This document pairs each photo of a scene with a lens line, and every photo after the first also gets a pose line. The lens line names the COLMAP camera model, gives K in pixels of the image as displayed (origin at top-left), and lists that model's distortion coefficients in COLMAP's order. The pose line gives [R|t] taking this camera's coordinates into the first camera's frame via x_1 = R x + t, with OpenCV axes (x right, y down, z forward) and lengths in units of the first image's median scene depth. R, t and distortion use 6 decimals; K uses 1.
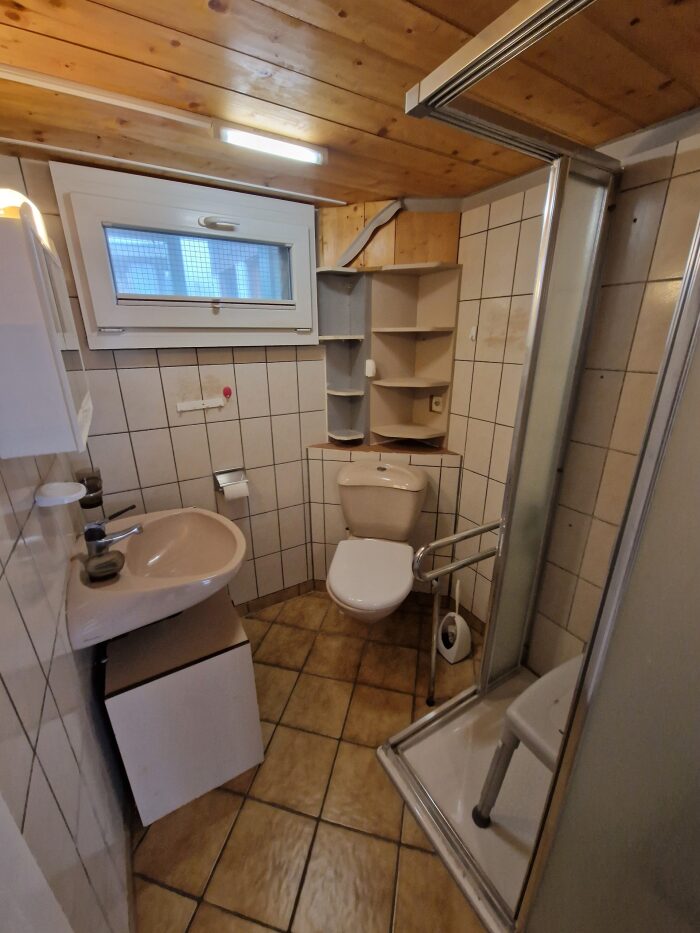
lens RADIAL K [[376.8, 0, 354.4], [0, 376.8, 476.1], [0, 0, 1]] dist [-0.008079, 0.000006]
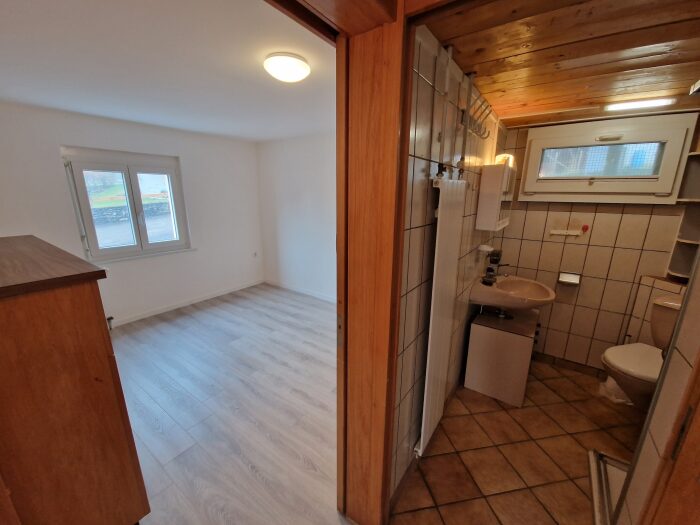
lens RADIAL K [[282.7, 0, 351.1], [0, 282.7, 260.4], [0, 0, 1]] dist [-0.008079, 0.000006]
pose [[0.405040, 0.223448, -0.886574, 0.421906], [-0.324957, 0.941547, 0.088844, 0.156618], [0.854603, 0.252113, 0.453975, -0.484375]]
